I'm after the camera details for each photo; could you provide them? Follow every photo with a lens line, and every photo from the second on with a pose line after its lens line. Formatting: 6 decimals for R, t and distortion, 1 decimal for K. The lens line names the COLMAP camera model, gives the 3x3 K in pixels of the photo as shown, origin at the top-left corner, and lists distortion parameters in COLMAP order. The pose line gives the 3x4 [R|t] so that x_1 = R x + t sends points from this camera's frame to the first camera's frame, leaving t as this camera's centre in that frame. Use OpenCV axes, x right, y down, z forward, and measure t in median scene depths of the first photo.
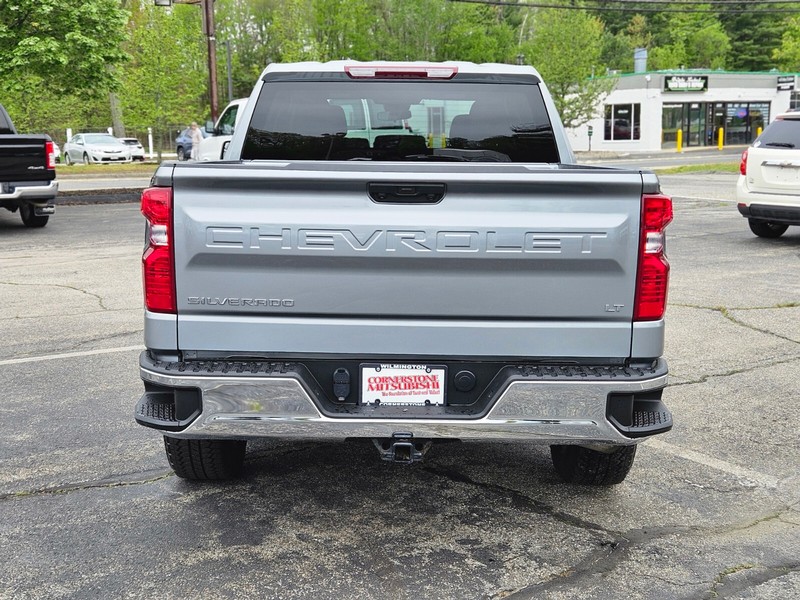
lens RADIAL K [[1093.3, 0, 377.1], [0, 1093.3, 300.4], [0, 0, 1]] dist [0.091564, 0.000000]
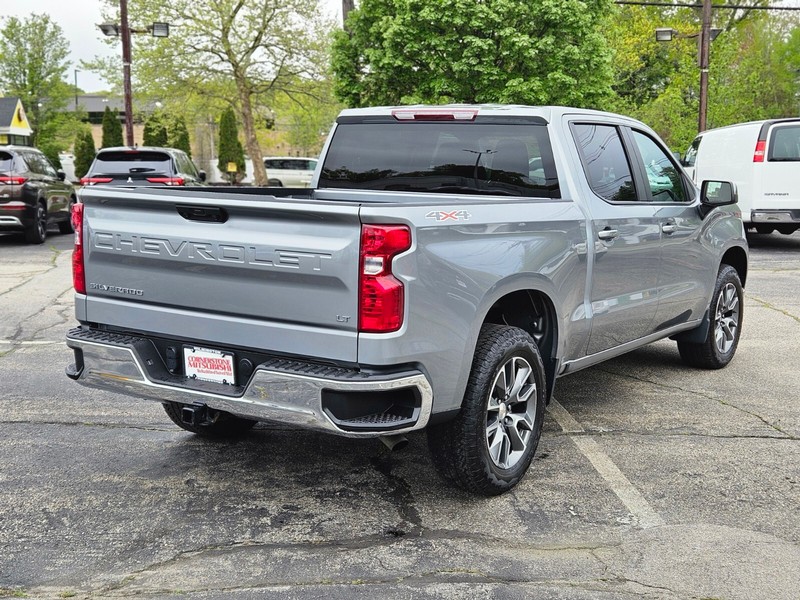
lens RADIAL K [[1093.3, 0, 380.4], [0, 1093.3, 284.6], [0, 0, 1]] dist [0.091564, 0.000000]
pose [[0.844474, 0.074670, -0.530366, 0.855067], [-0.096024, 0.995297, -0.012767, -0.018271], [0.526918, 0.061709, 0.847673, 0.022212]]
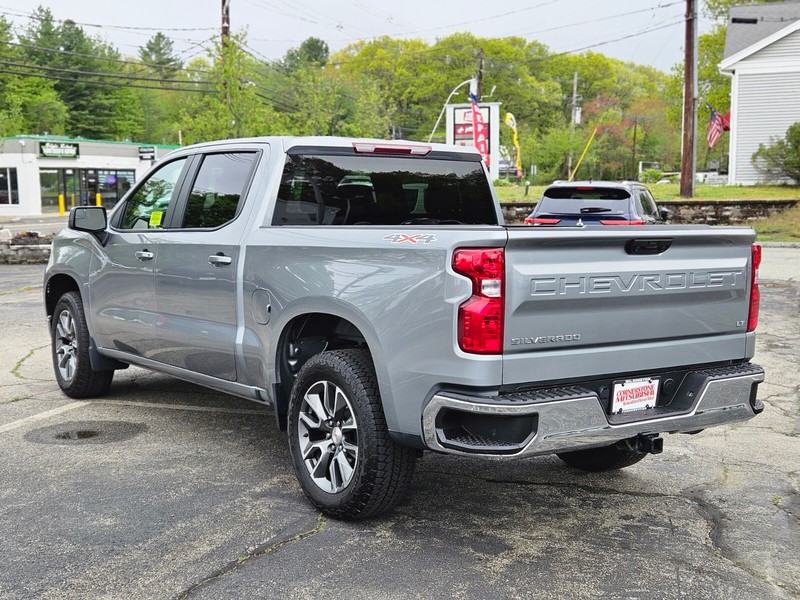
lens RADIAL K [[1093.3, 0, 397.7], [0, 1093.3, 298.0], [0, 0, 1]] dist [0.091564, 0.000000]
pose [[0.802826, -0.054517, 0.593716, -0.961295], [0.089879, 0.995497, -0.030124, -0.022476], [-0.589400, 0.077547, 0.804111, 0.113627]]
